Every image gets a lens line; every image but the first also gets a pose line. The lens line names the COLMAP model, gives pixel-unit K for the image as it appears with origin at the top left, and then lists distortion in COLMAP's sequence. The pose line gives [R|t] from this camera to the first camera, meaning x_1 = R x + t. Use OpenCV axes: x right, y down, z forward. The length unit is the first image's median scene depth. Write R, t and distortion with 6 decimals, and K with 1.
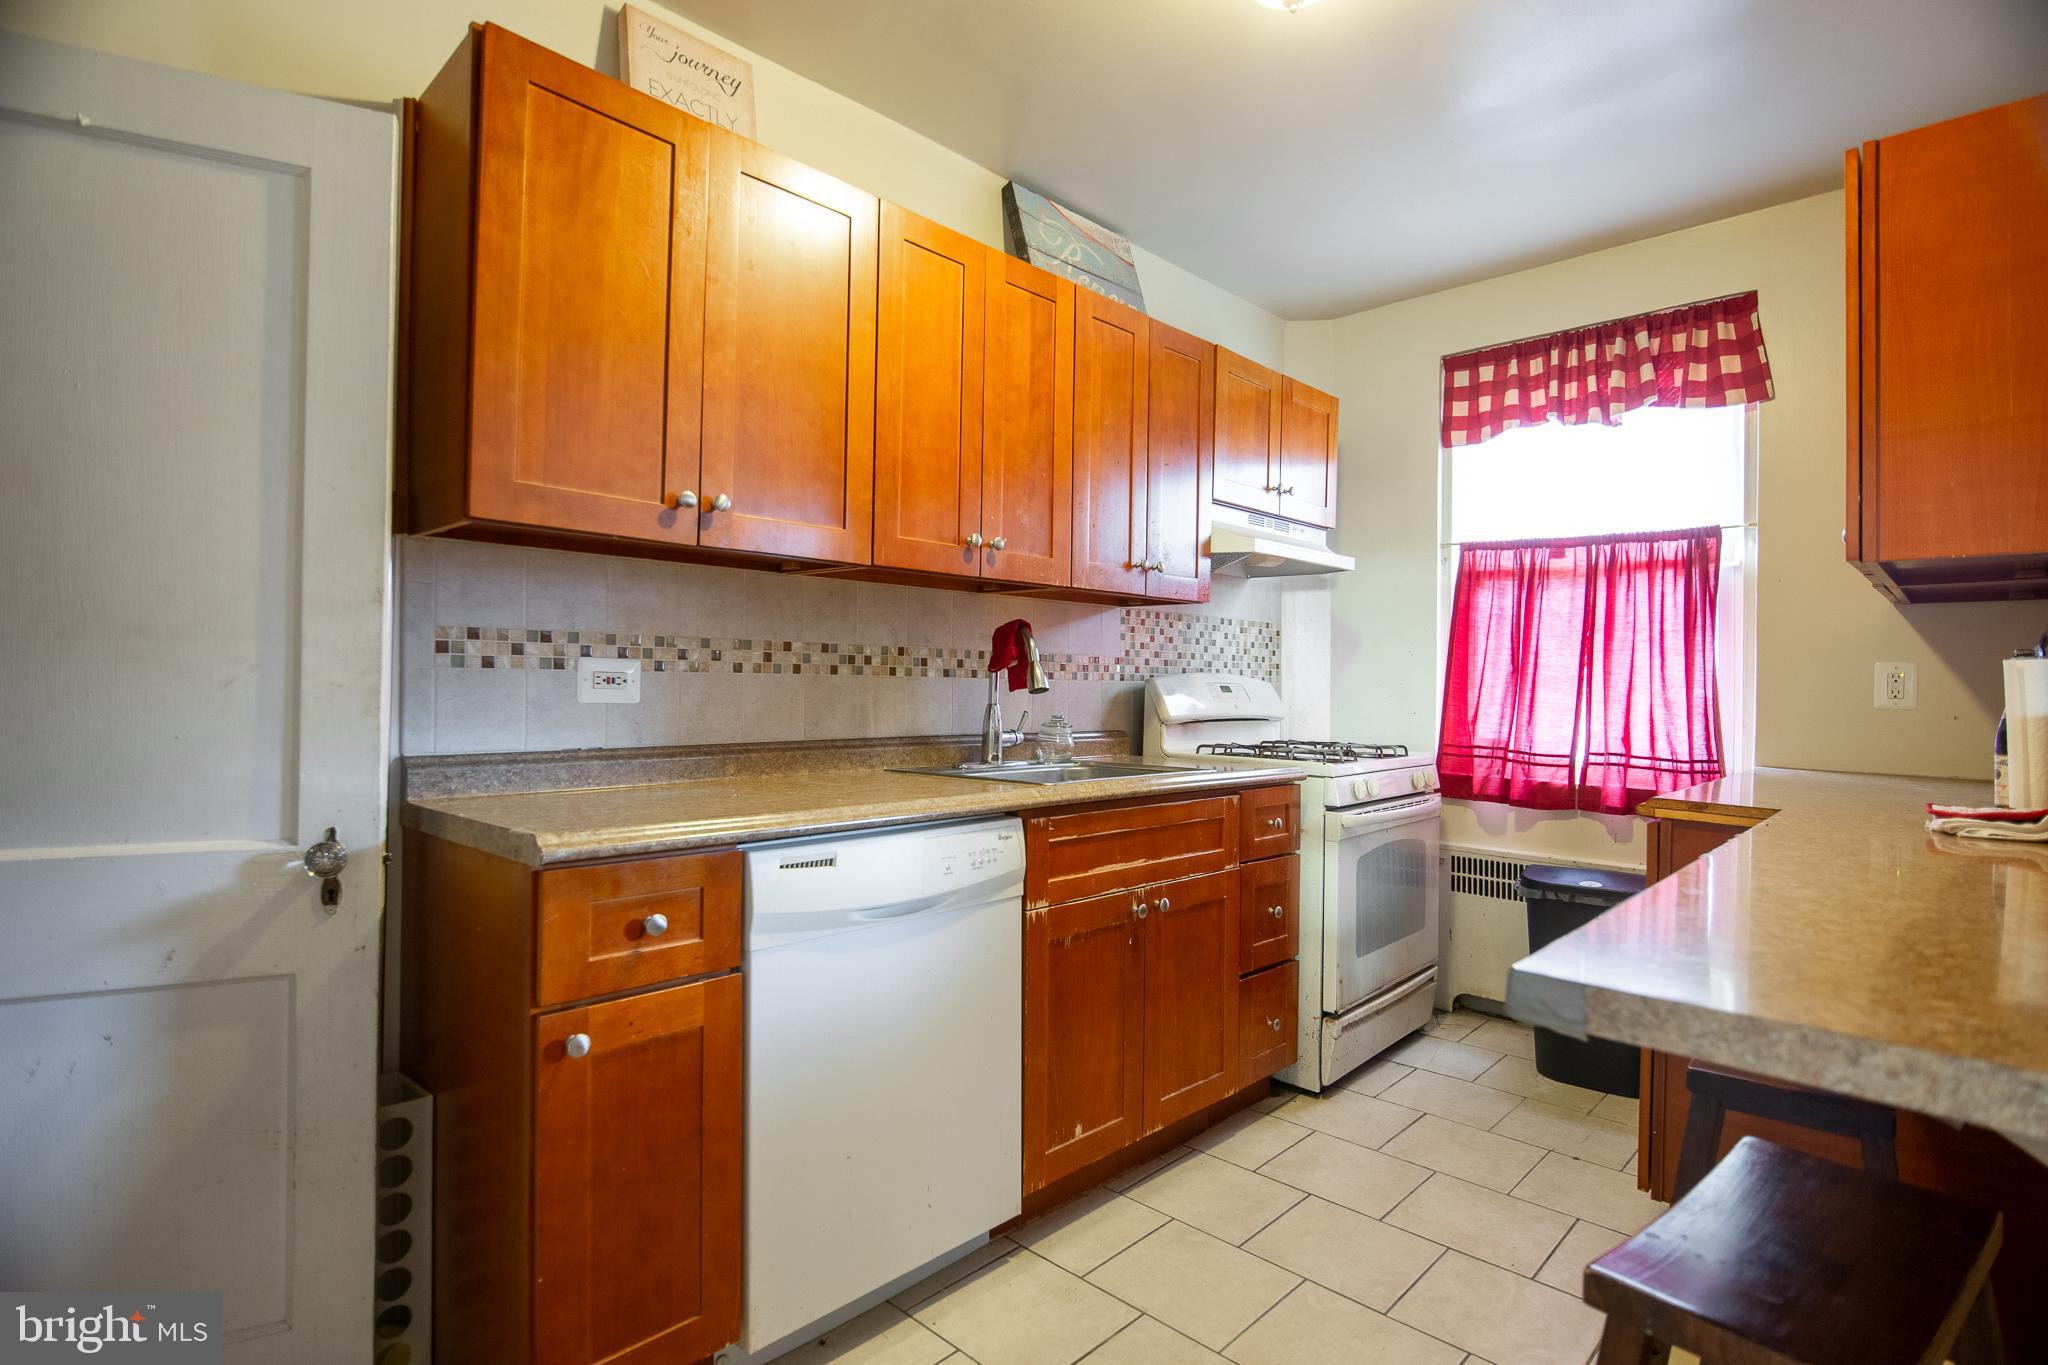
lens RADIAL K [[1020.0, 0, 1030.5], [0, 1020.0, 678.2], [0, 0, 1]] dist [-0.000650, -0.000554]
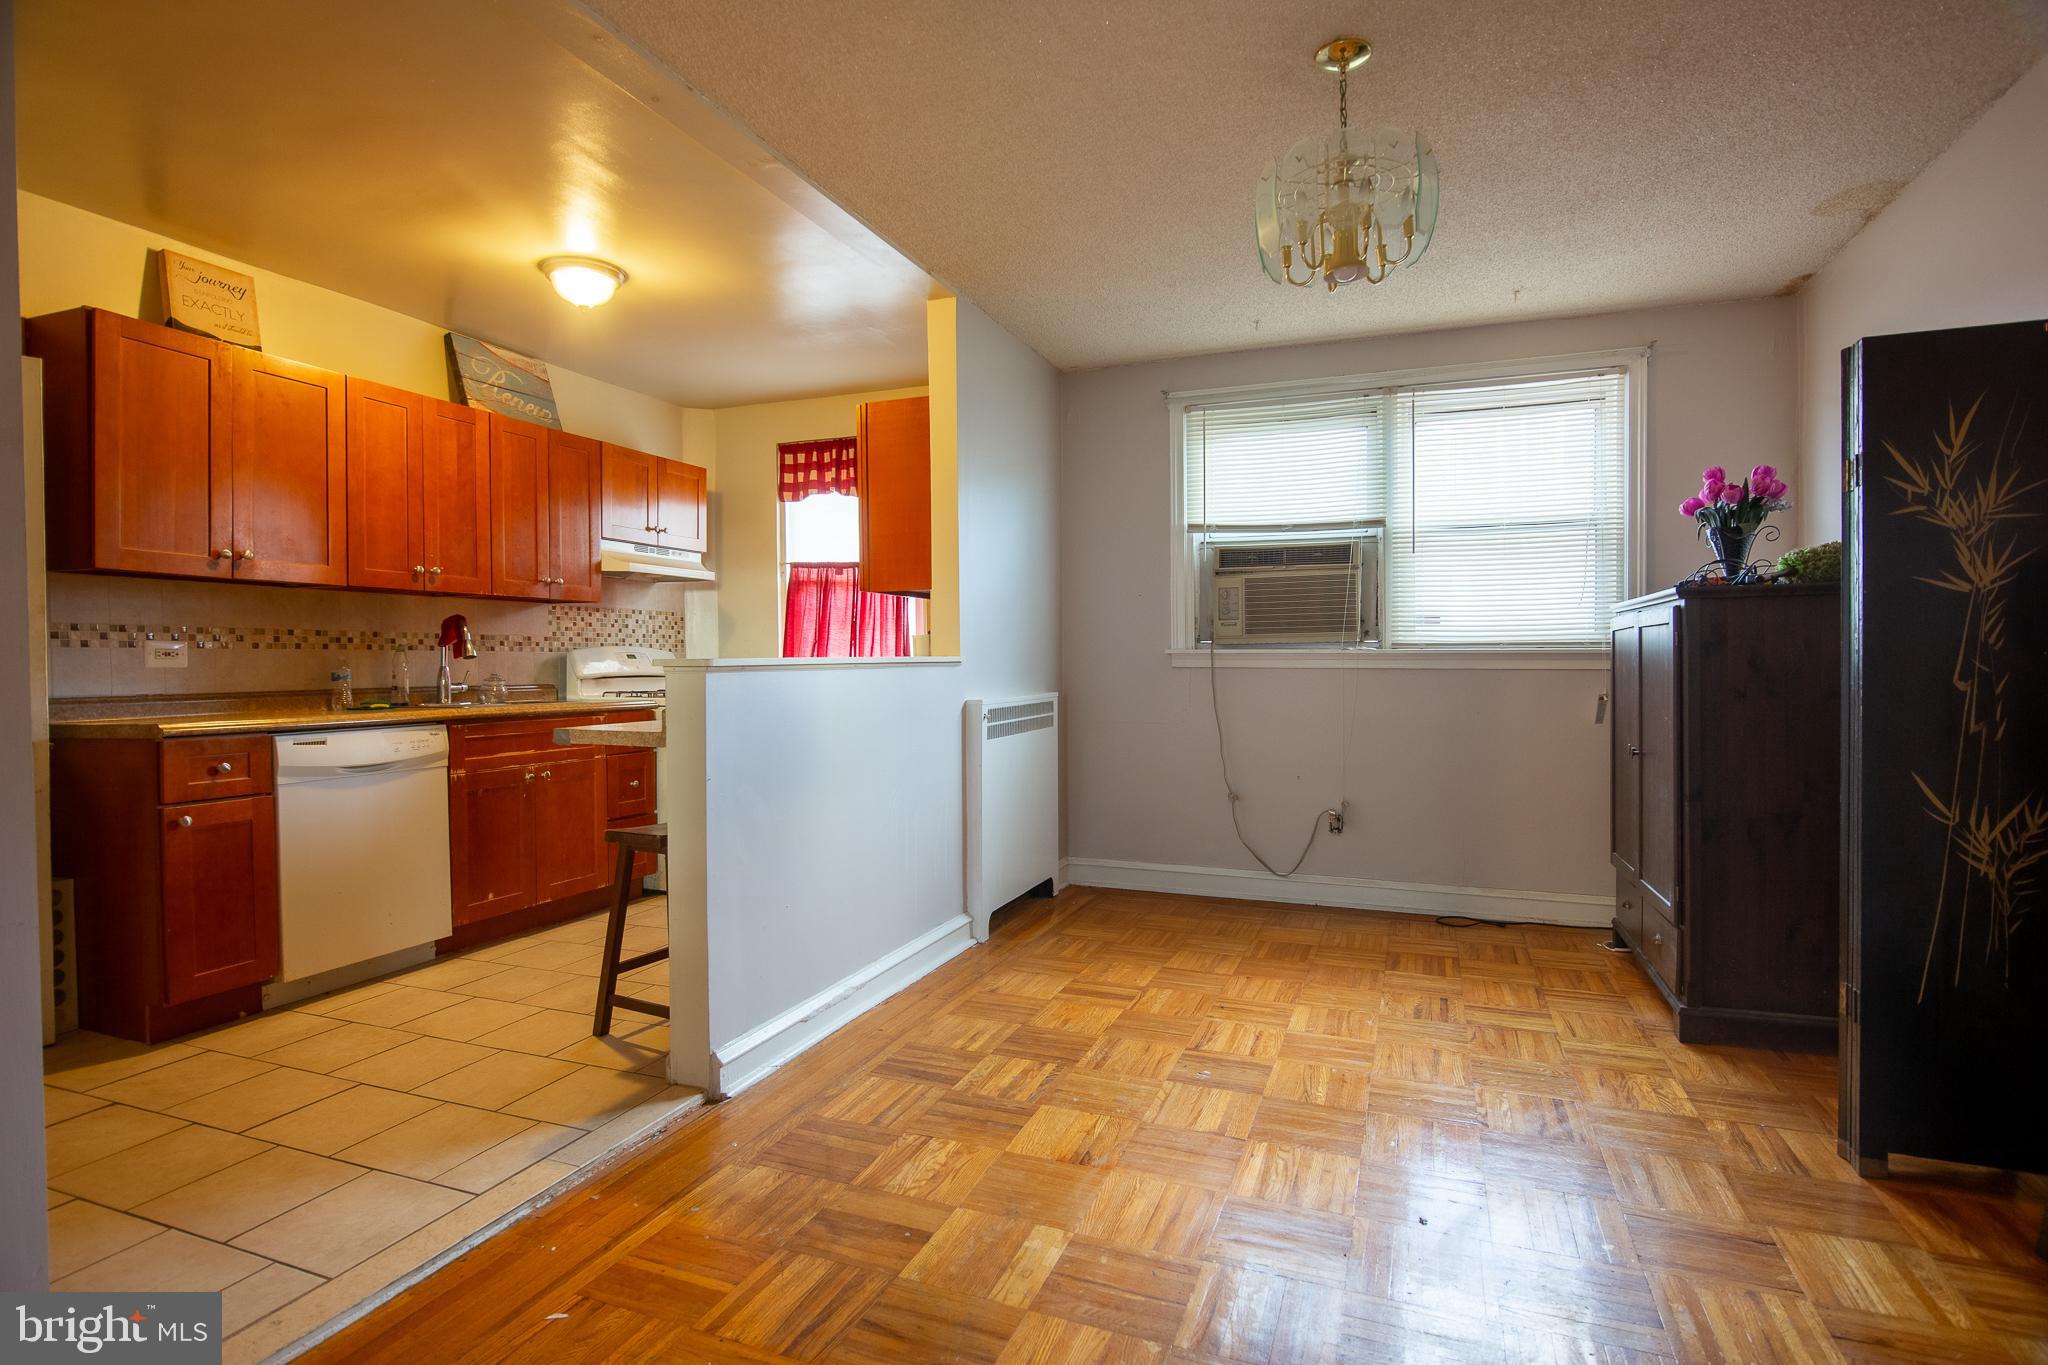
lens RADIAL K [[1028.5, 0, 1025.1], [0, 1028.5, 679.5], [0, 0, 1]] dist [-0.002088, -0.001392]
pose [[0.922127, -0.024716, 0.386097, 0.160126], [0.015091, 0.999496, 0.027939, 0.012390], [-0.386592, -0.019937, 0.922035, -0.744390]]
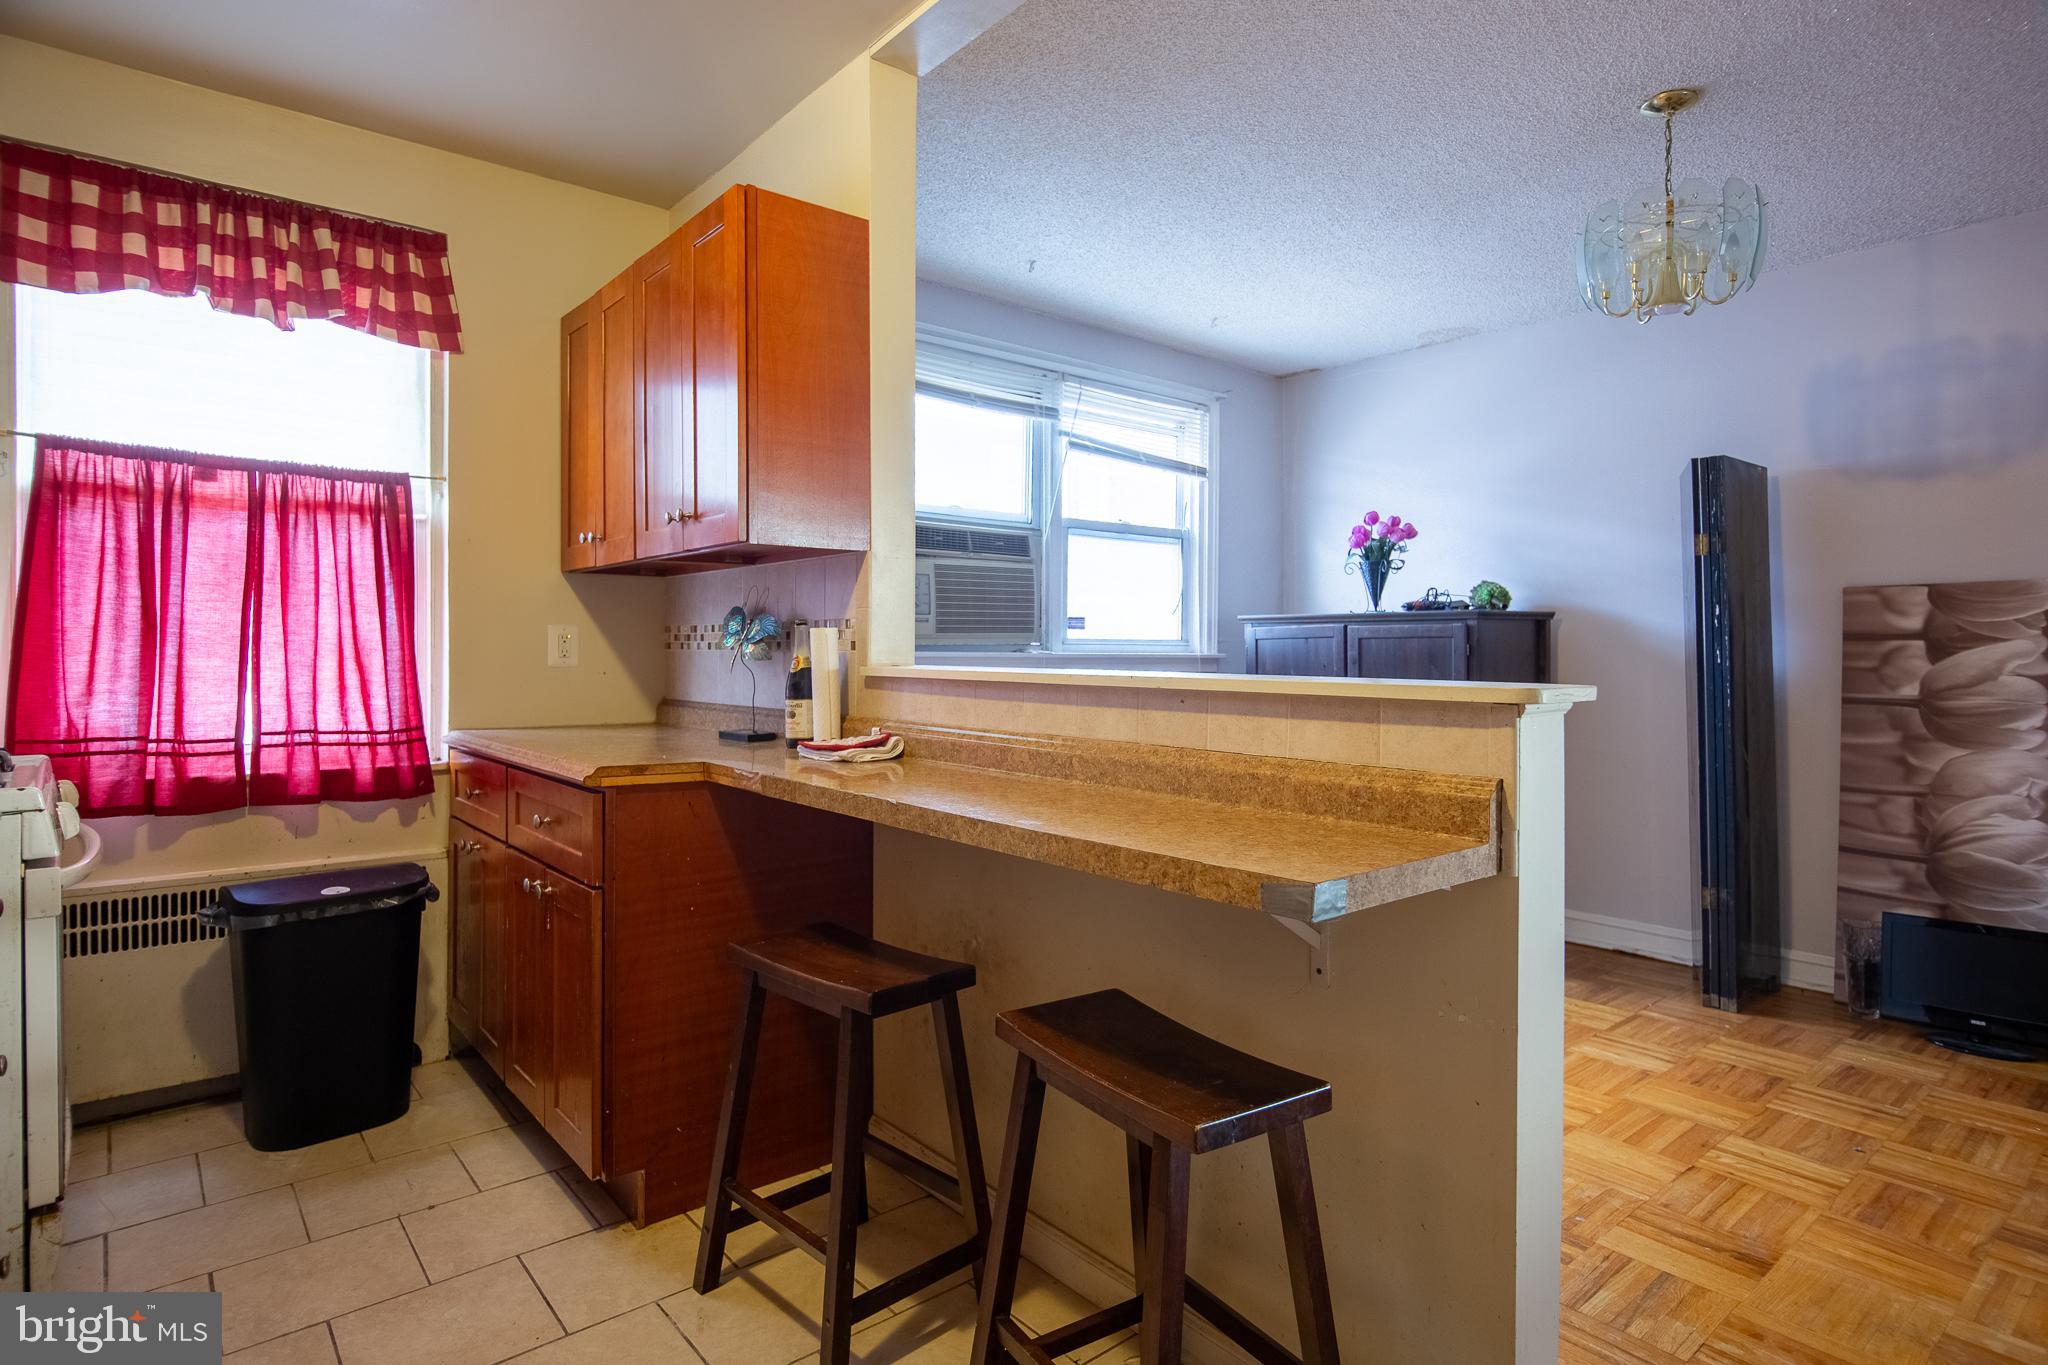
lens RADIAL K [[1084.4, 0, 1024.7], [0, 1084.4, 656.0], [0, 0, 1]] dist [-0.004358, -0.001329]
pose [[0.106165, -0.017907, 0.994187, -0.245604], [-0.003403, 0.999825, 0.018372, -0.004723], [-0.994343, -0.005334, 0.106085, 0.342547]]
